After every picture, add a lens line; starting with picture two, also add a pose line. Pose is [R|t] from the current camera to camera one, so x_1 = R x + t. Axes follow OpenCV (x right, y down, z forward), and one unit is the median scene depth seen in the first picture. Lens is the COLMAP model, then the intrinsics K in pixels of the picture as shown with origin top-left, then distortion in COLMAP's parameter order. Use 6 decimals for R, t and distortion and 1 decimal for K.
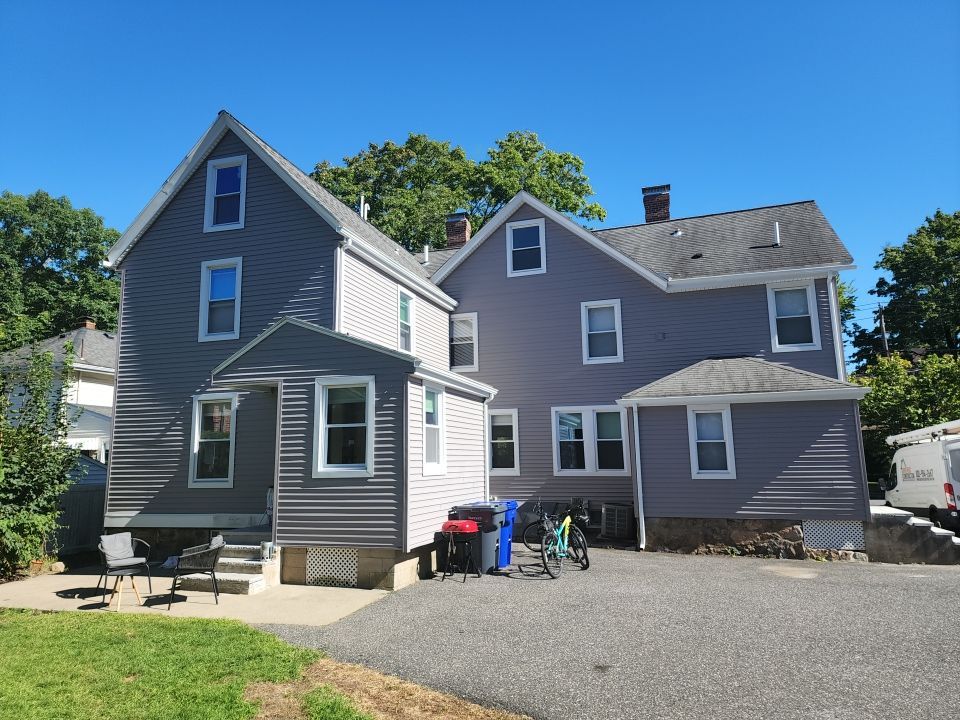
lens RADIAL K [[657.4, 0, 481.9], [0, 657.4, 357.5], [0, 0, 1]] dist [0.010180, -0.005555]
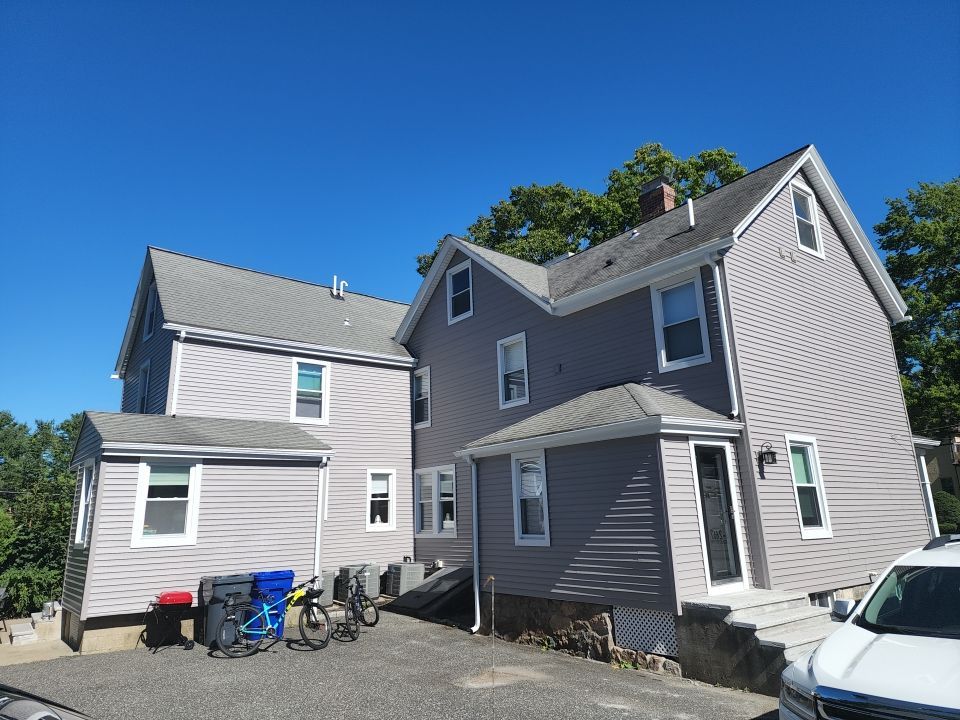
lens RADIAL K [[658.0, 0, 482.5], [0, 658.0, 346.6], [0, 0, 1]] dist [0.035514, -0.003633]
pose [[0.836886, -0.150860, -0.526178, 0.763899], [0.106283, 0.987761, -0.114158, 0.030766], [0.536960, 0.039613, 0.842677, 0.283099]]
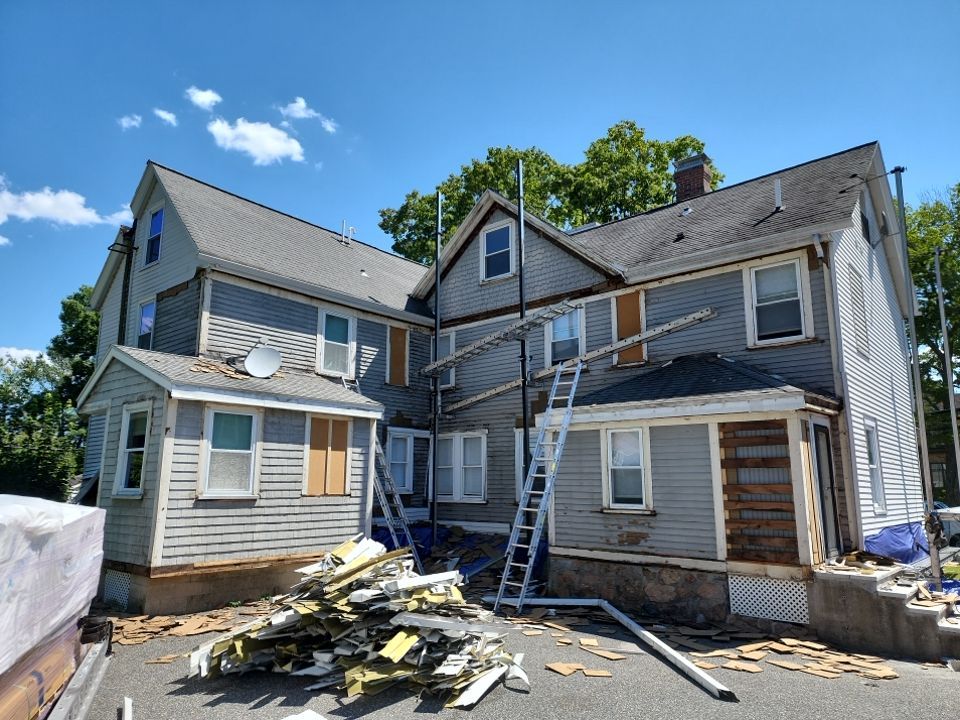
lens RADIAL K [[654.2, 0, 479.2], [0, 654.2, 367.8], [0, 0, 1]] dist [0.079362, -0.083927]
pose [[0.922797, -0.047995, -0.382285, 0.504200], [0.043380, 0.998844, -0.020690, 0.015712], [0.382836, 0.002509, 0.923813, 0.190908]]
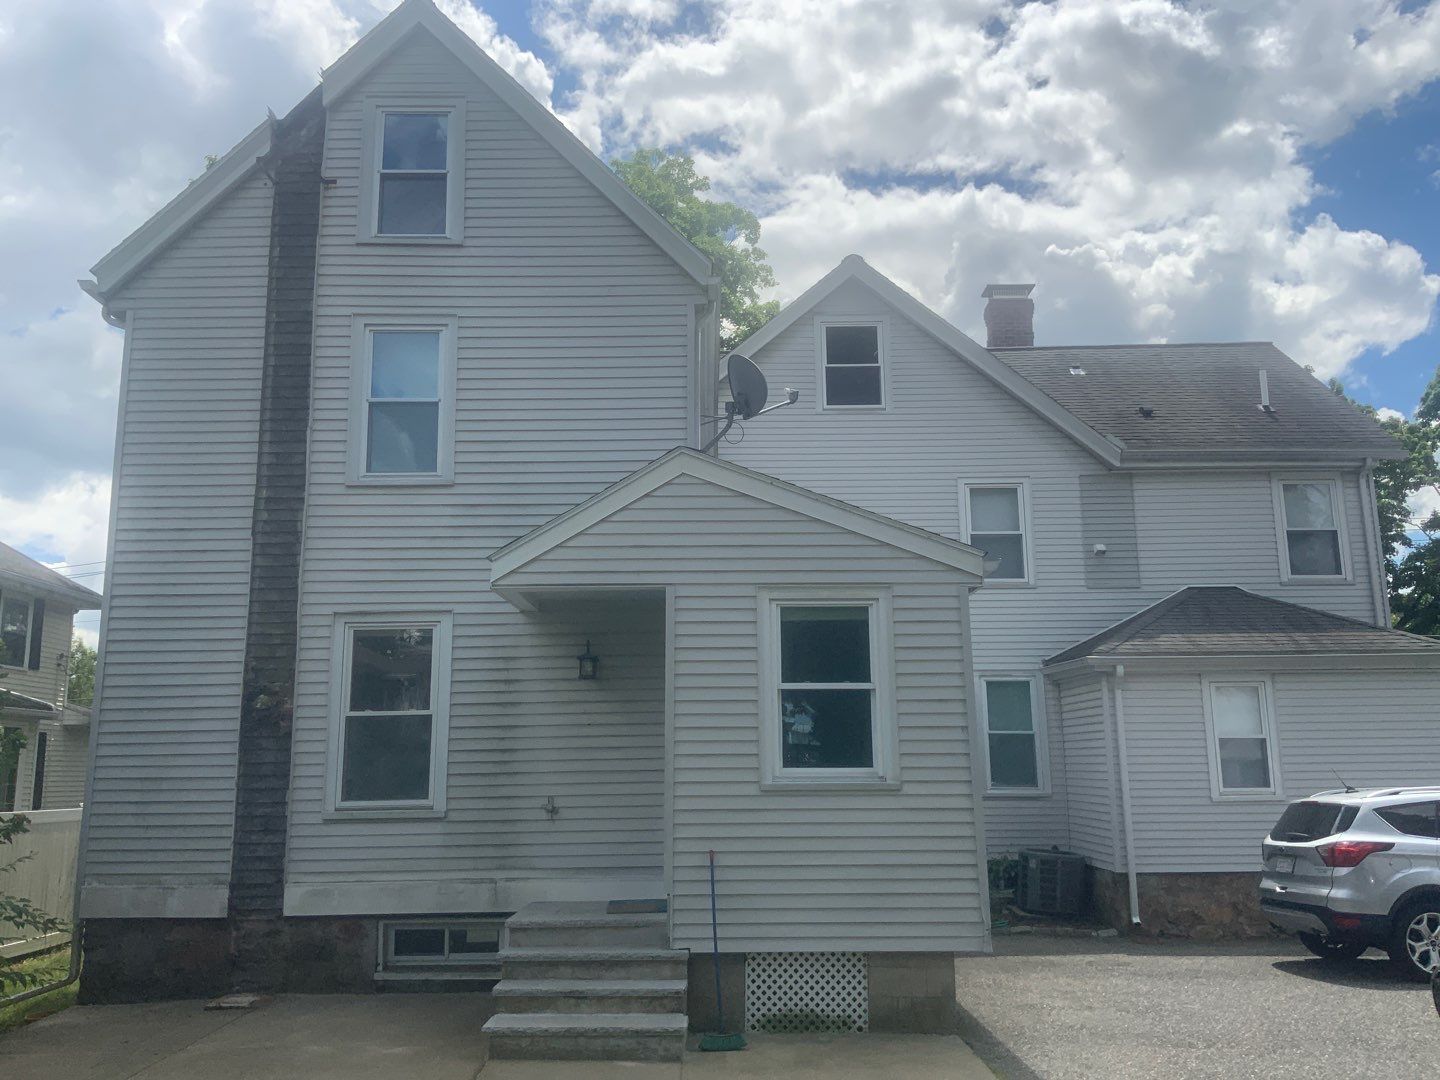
lens RADIAL K [[1192.9, 0, 718.1], [0, 1192.9, 542.3], [0, 0, 1]] dist [0.109074, -0.208830]
pose [[0.947441, 0.064918, 0.313275, -0.423053], [-0.054639, 0.997644, -0.041489, 0.029430], [-0.315231, 0.022191, 0.948756, 0.147692]]
